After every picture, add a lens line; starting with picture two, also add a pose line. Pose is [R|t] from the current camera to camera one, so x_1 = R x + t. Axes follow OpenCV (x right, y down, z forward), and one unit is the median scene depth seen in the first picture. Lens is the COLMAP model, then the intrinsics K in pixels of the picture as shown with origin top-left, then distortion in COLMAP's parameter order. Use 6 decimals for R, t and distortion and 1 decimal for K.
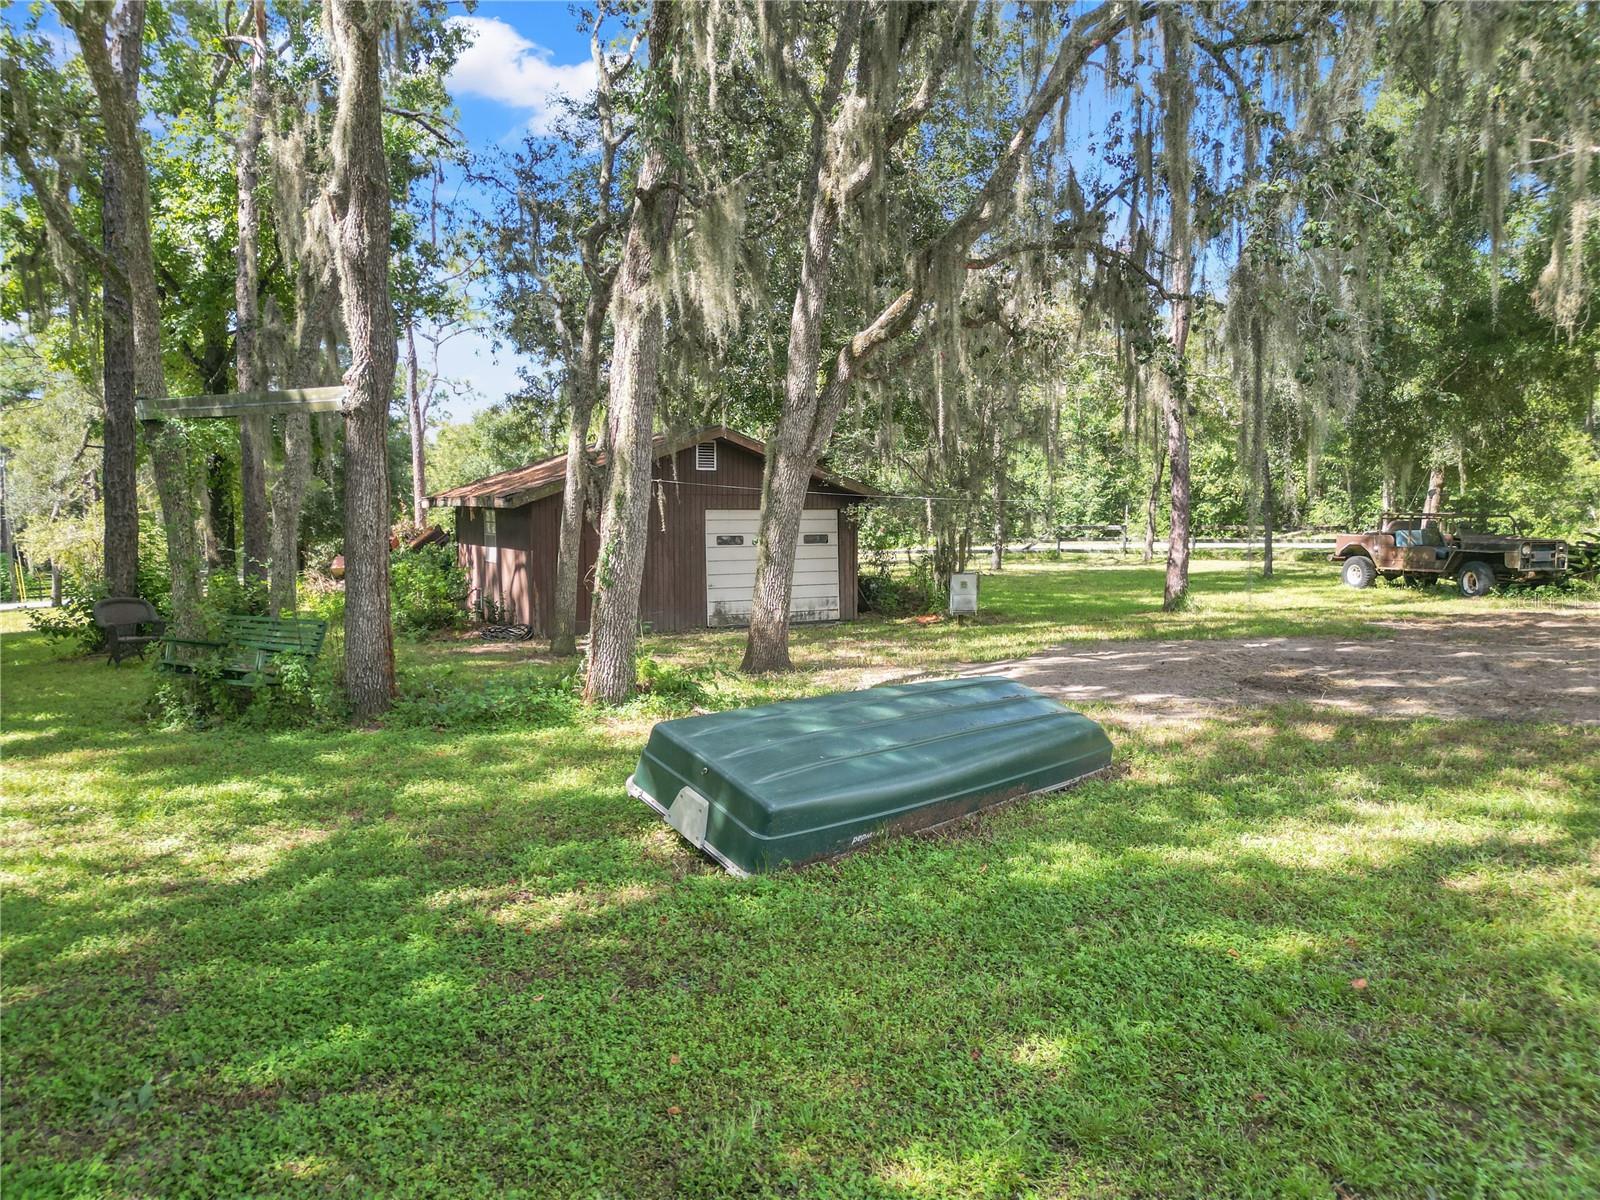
lens RADIAL K [[1130.2, 0, 806.6], [0, 1130.2, 602.7], [0, 0, 1]] dist [0.056434, -0.044980]
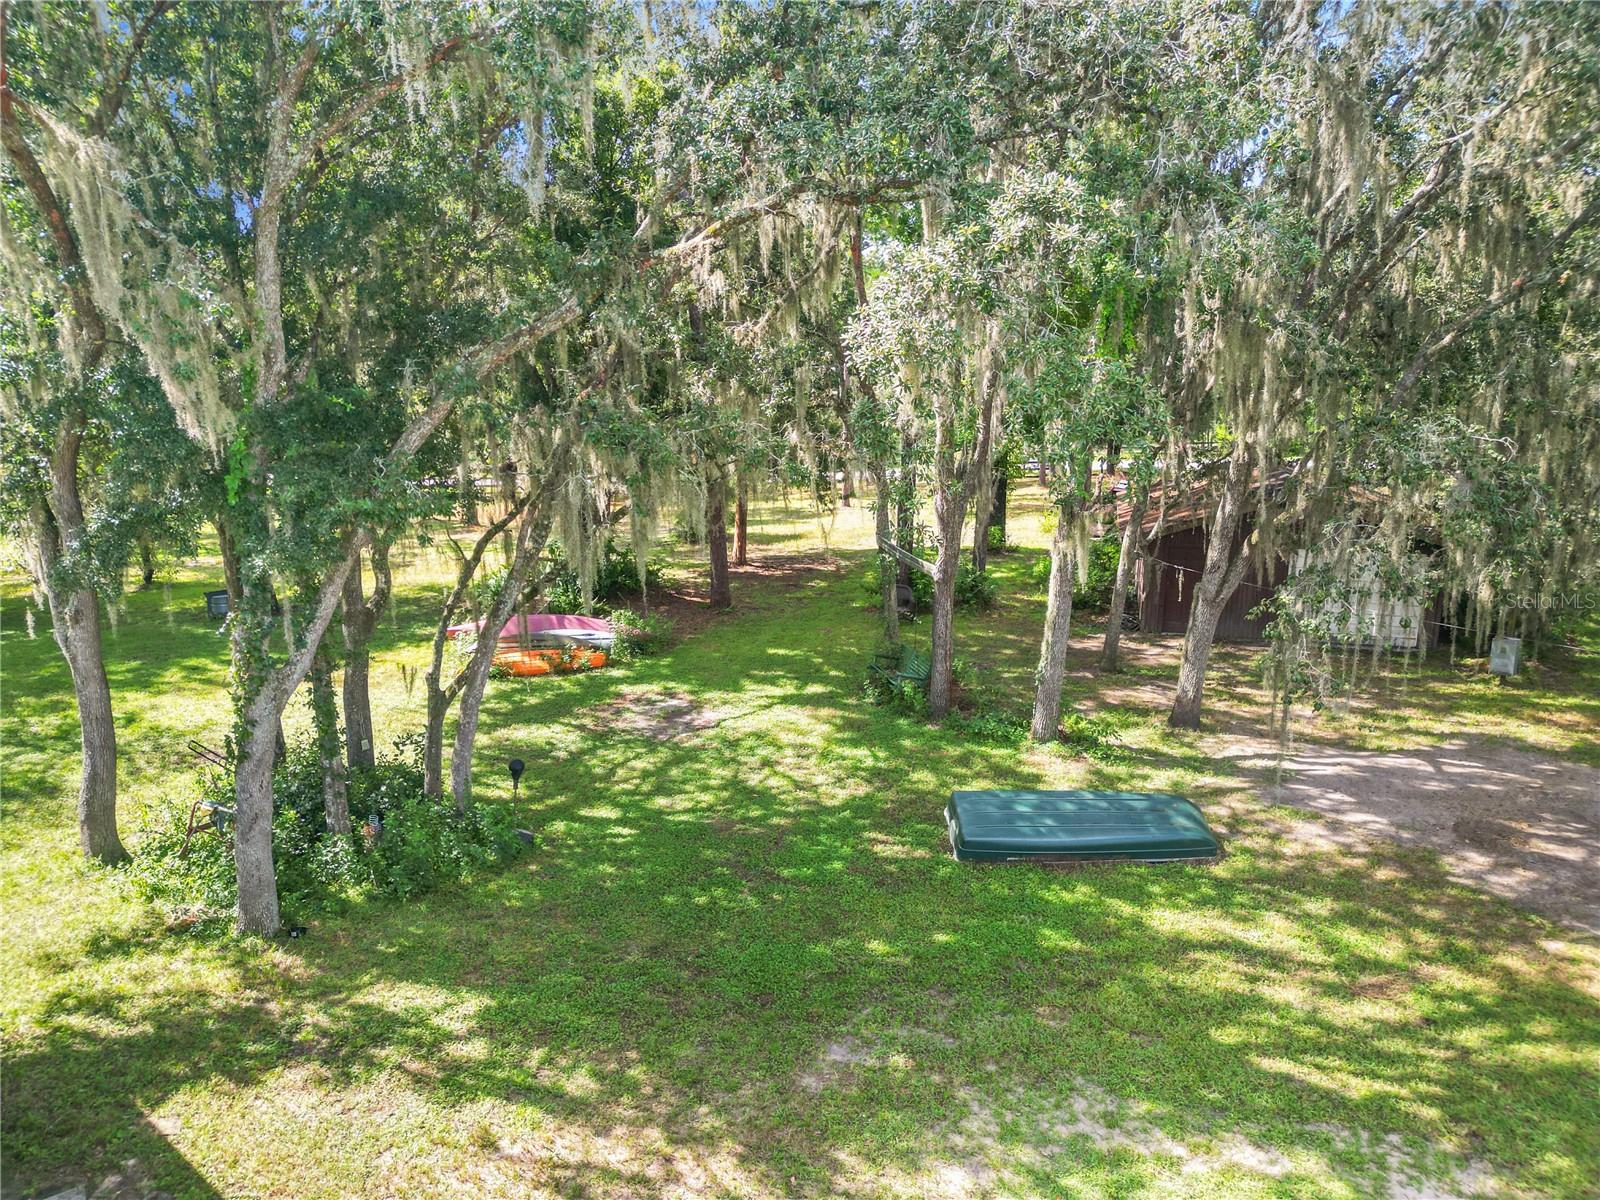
lens RADIAL K [[1130.2, 0, 788.5], [0, 1130.2, 594.5], [0, 0, 1]] dist [0.056434, -0.044980]
pose [[0.738512, 0.156002, -0.655944, 1.221519], [-0.062107, 0.984468, 0.164210, -0.742313], [0.671374, -0.080532, 0.736731, -1.134646]]
